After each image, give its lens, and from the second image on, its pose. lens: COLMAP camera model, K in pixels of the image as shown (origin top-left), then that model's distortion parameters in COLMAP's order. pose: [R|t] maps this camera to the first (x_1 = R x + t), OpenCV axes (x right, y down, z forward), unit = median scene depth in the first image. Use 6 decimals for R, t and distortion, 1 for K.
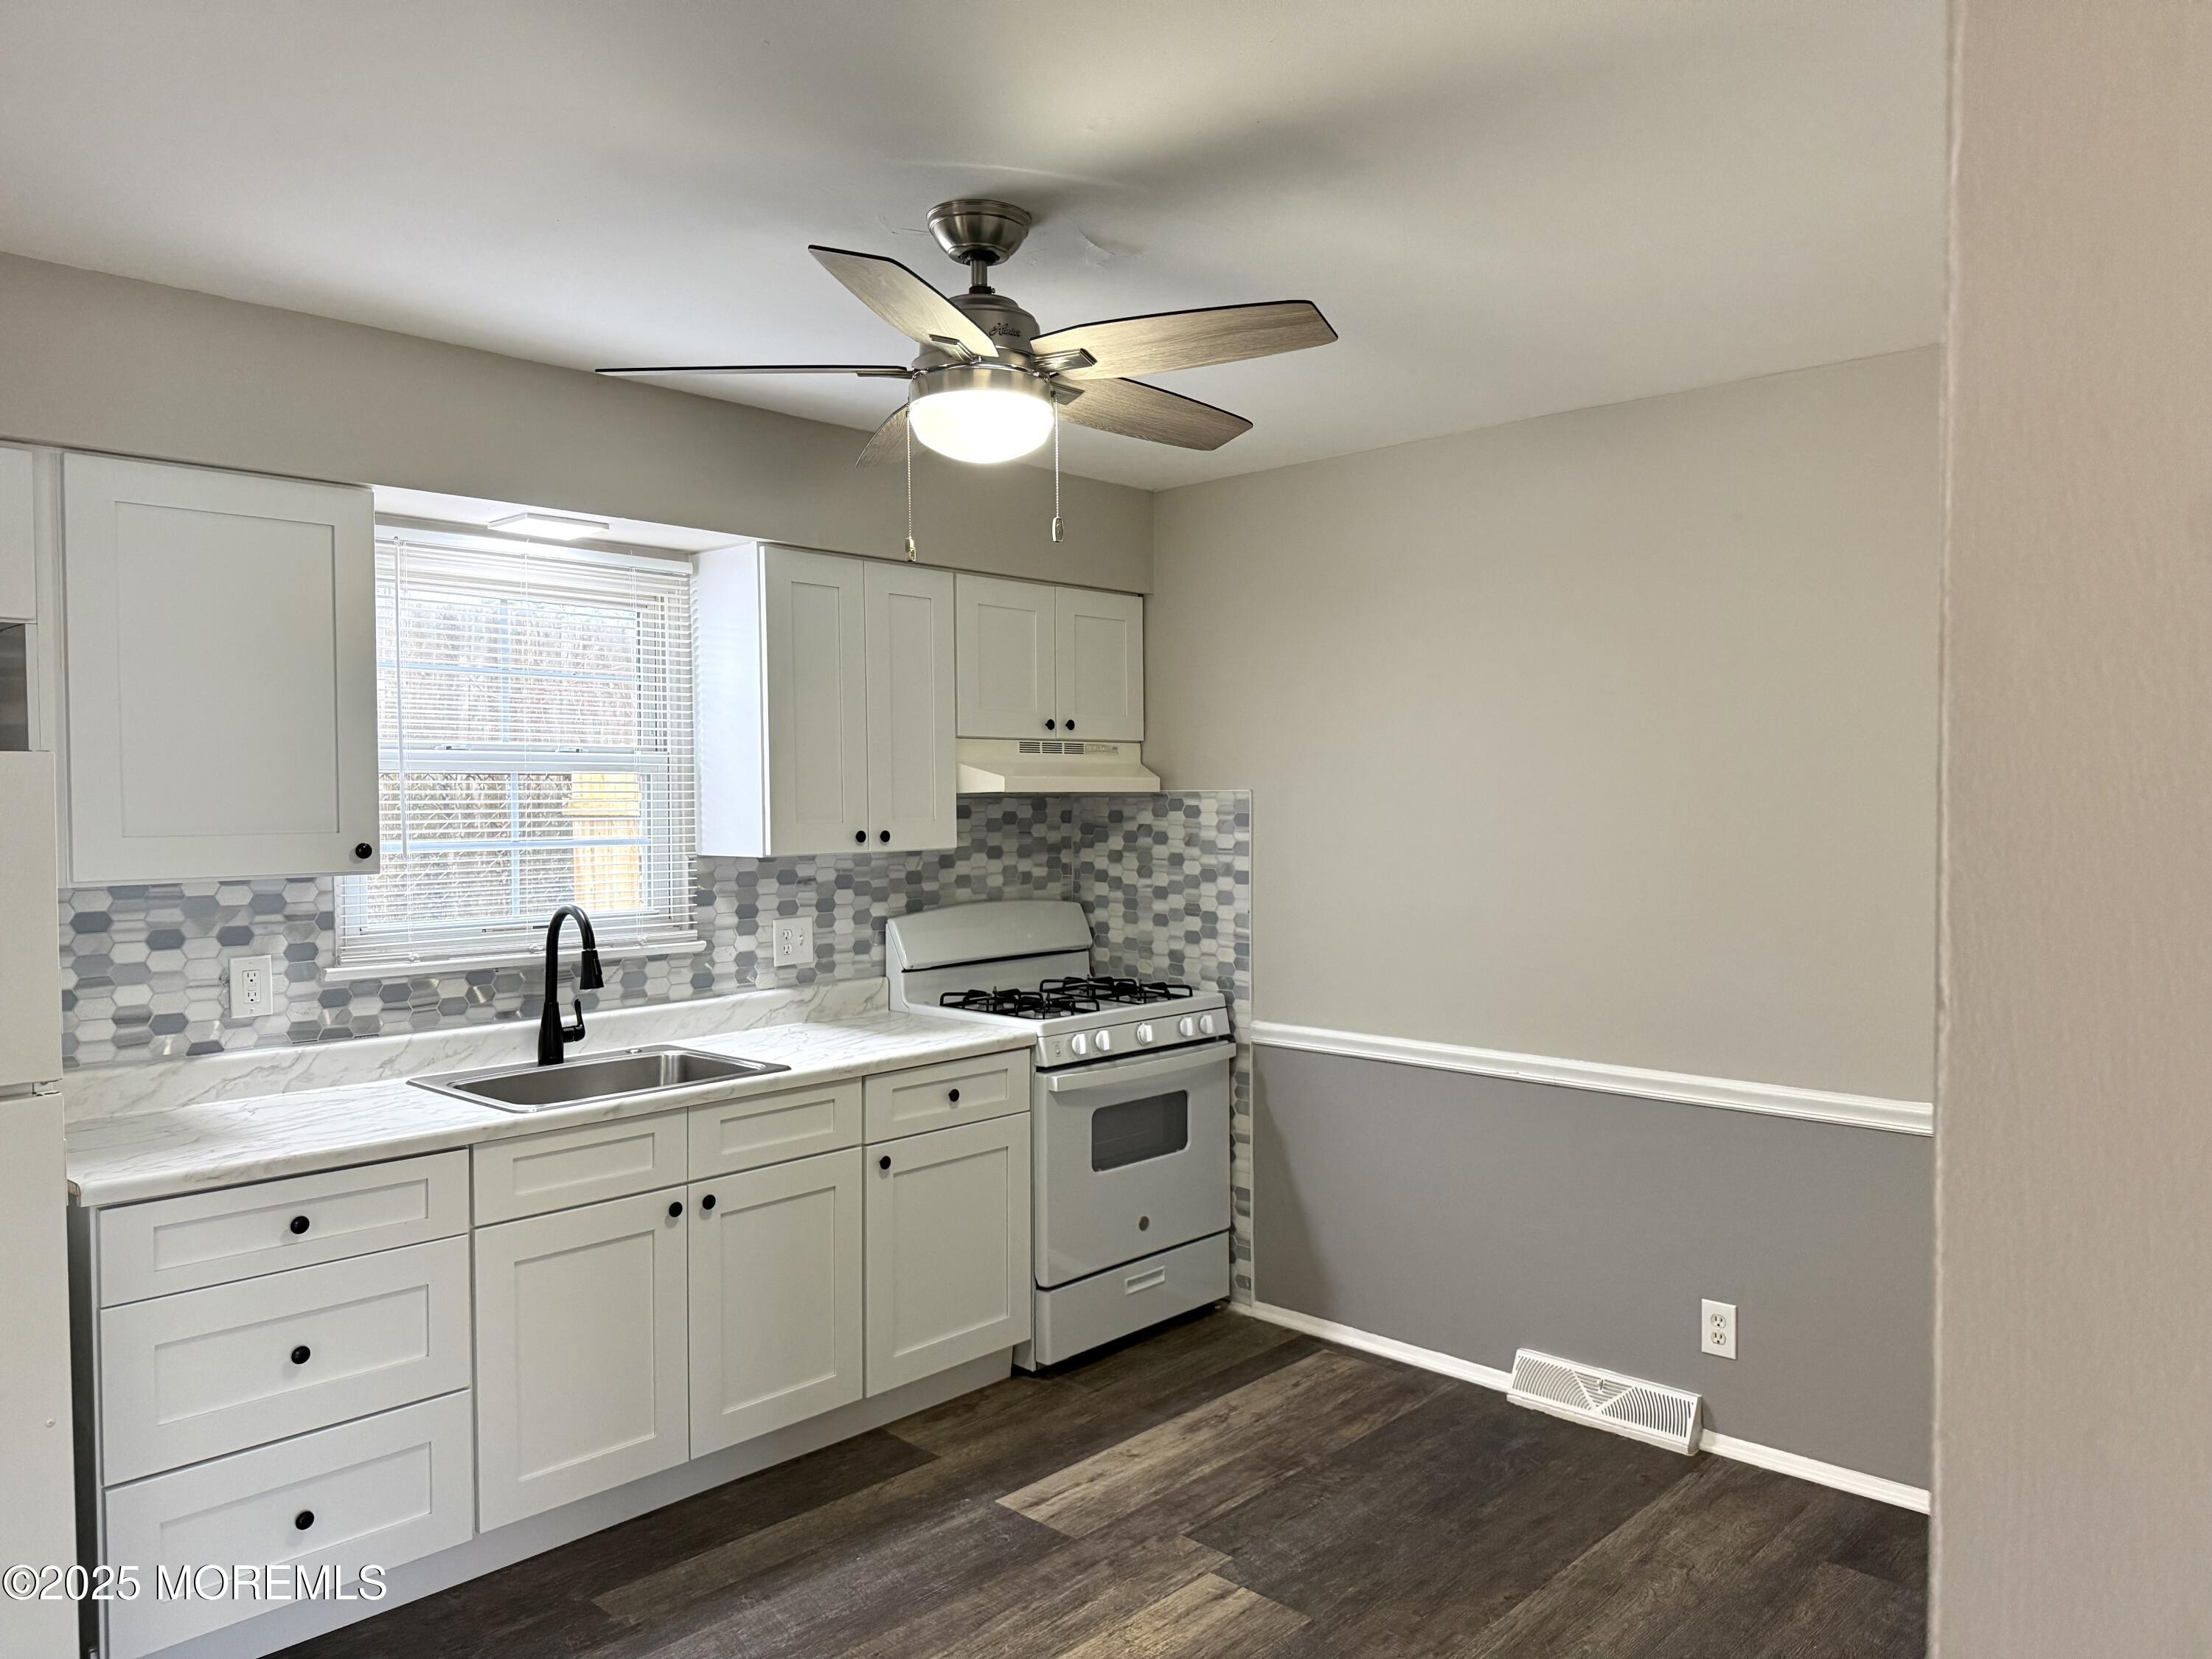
lens RADIAL K [[1546.4, 0, 1103.4], [0, 1546.4, 828.9], [0, 0, 1]] dist [-0.004569, -0.003407]
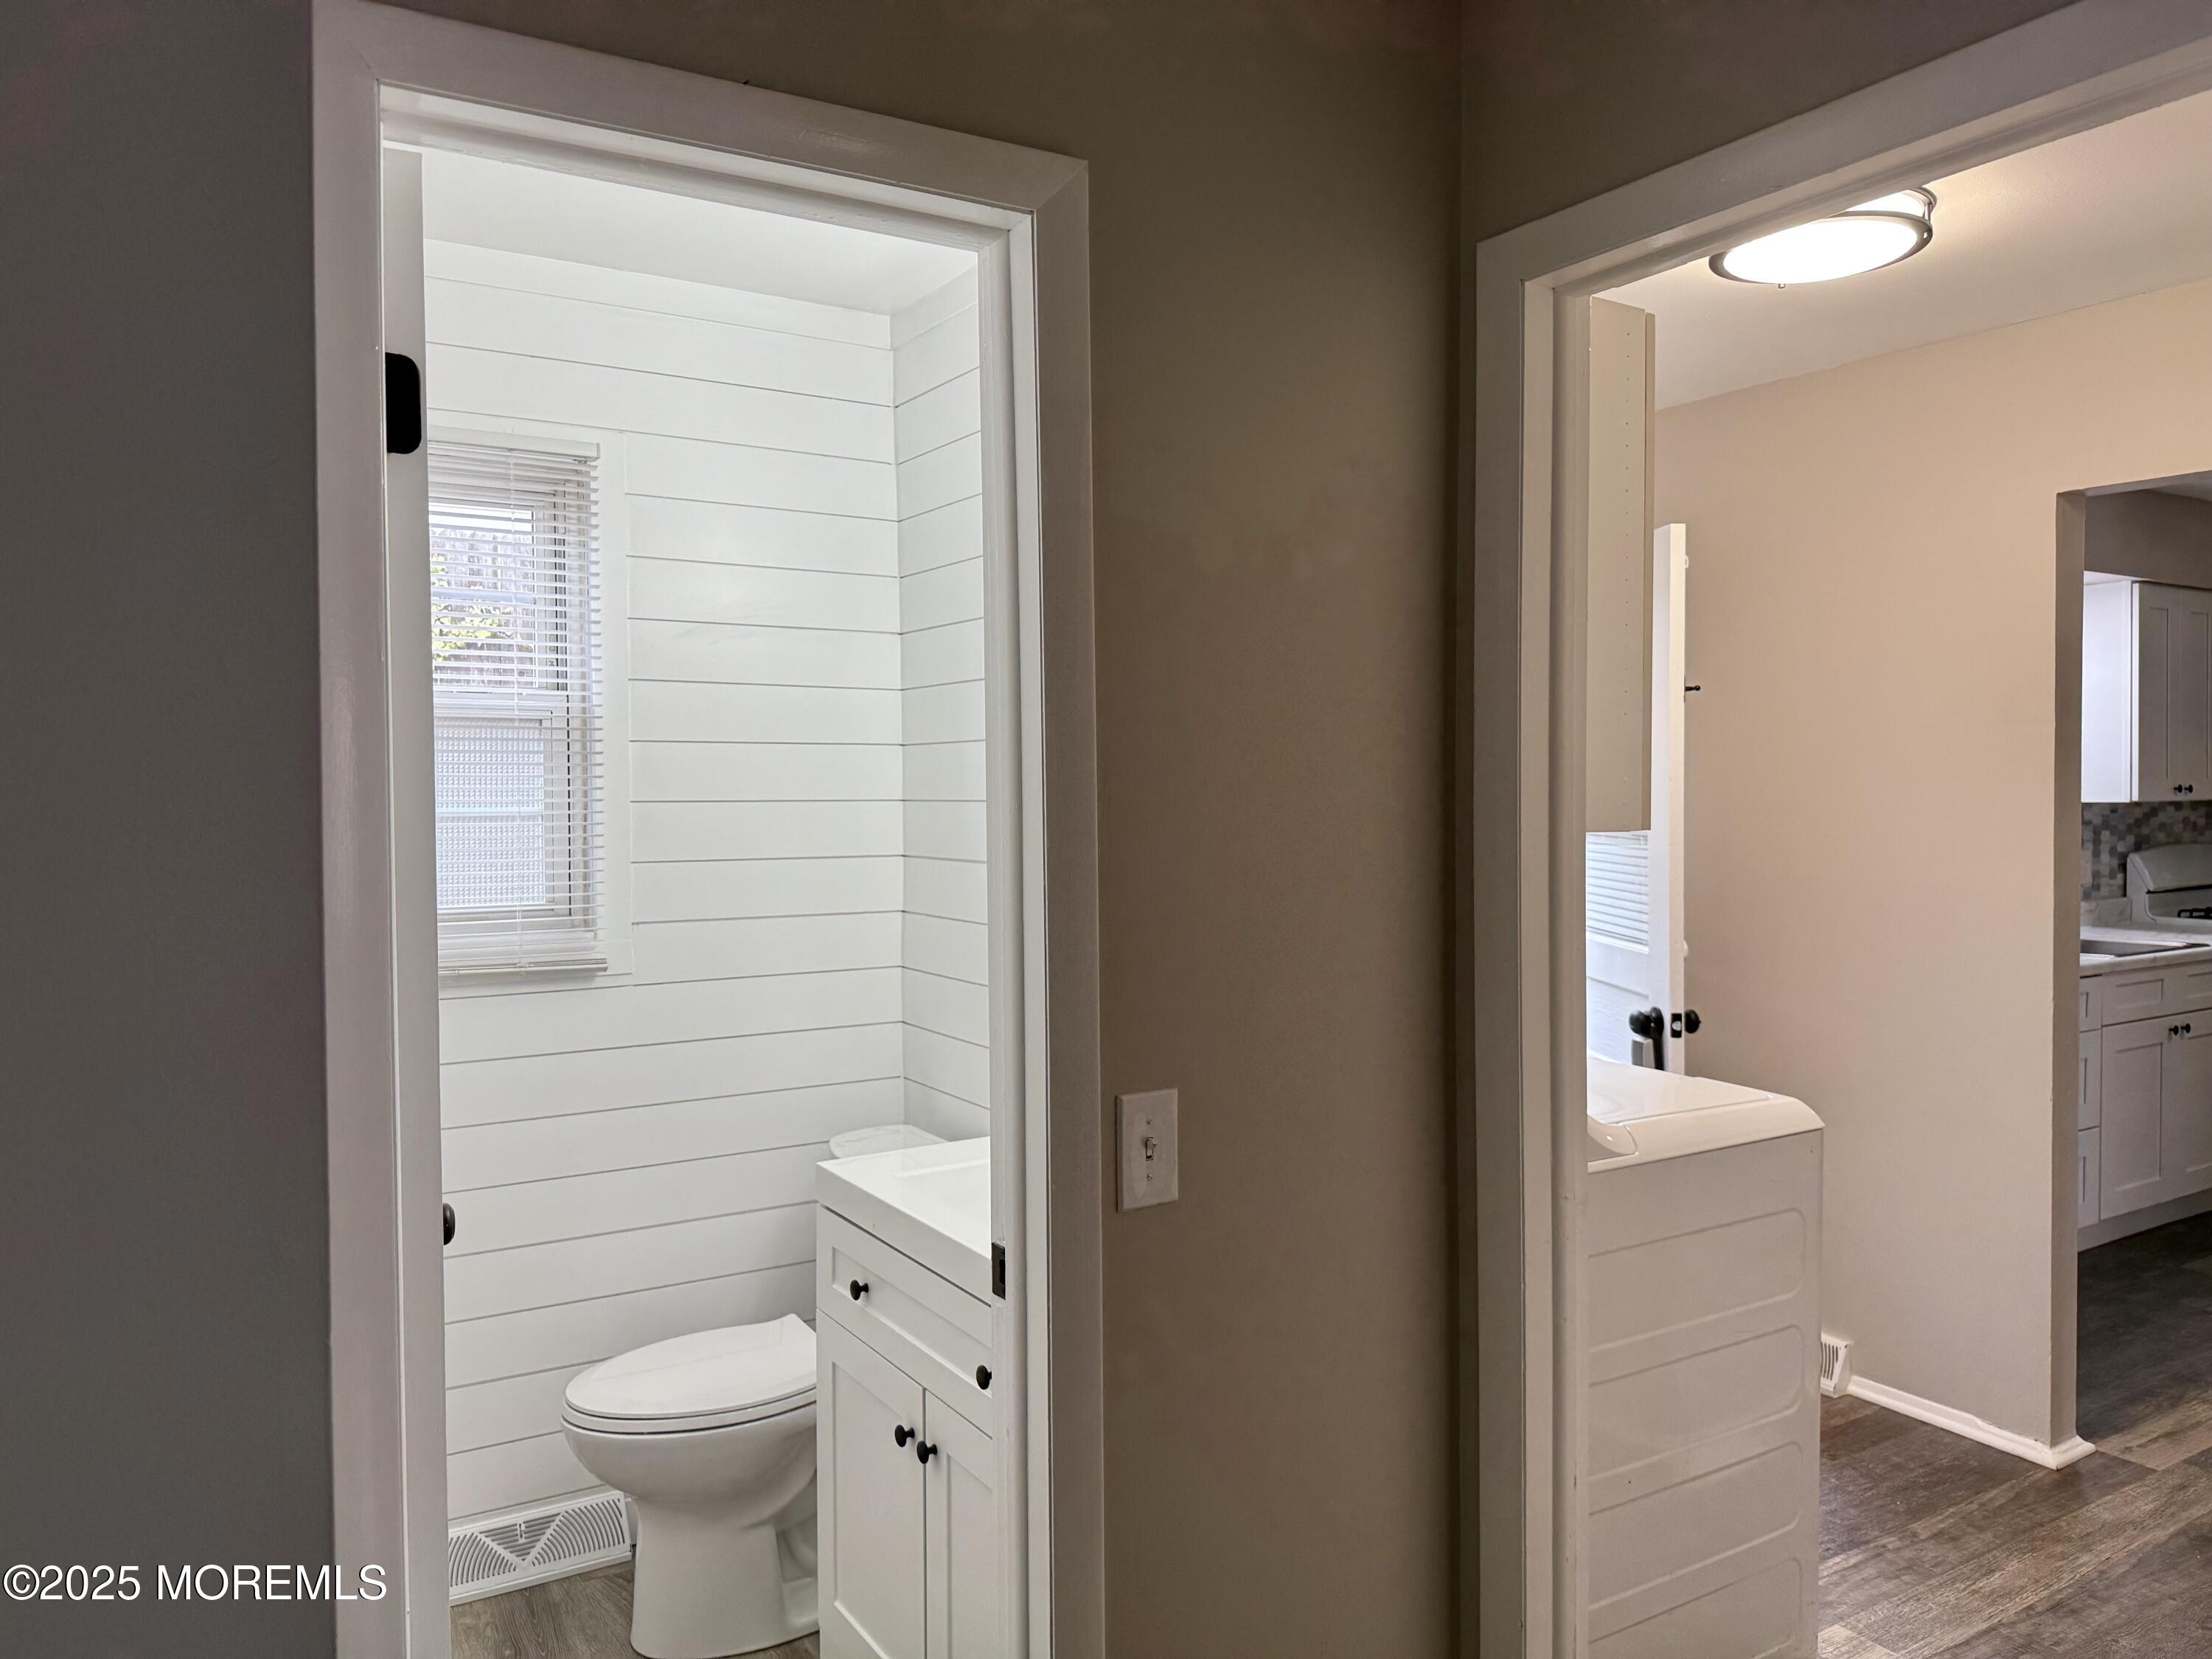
lens RADIAL K [[1546.4, 0, 1105.3], [0, 1546.4, 827.5], [0, 0, 1]] dist [-0.004569, -0.003407]
pose [[0.961524, 0.003558, -0.274699, -0.630170], [-0.002054, 0.999981, 0.005762, 0.030239], [0.274715, -0.004976, 0.961513, -0.531669]]
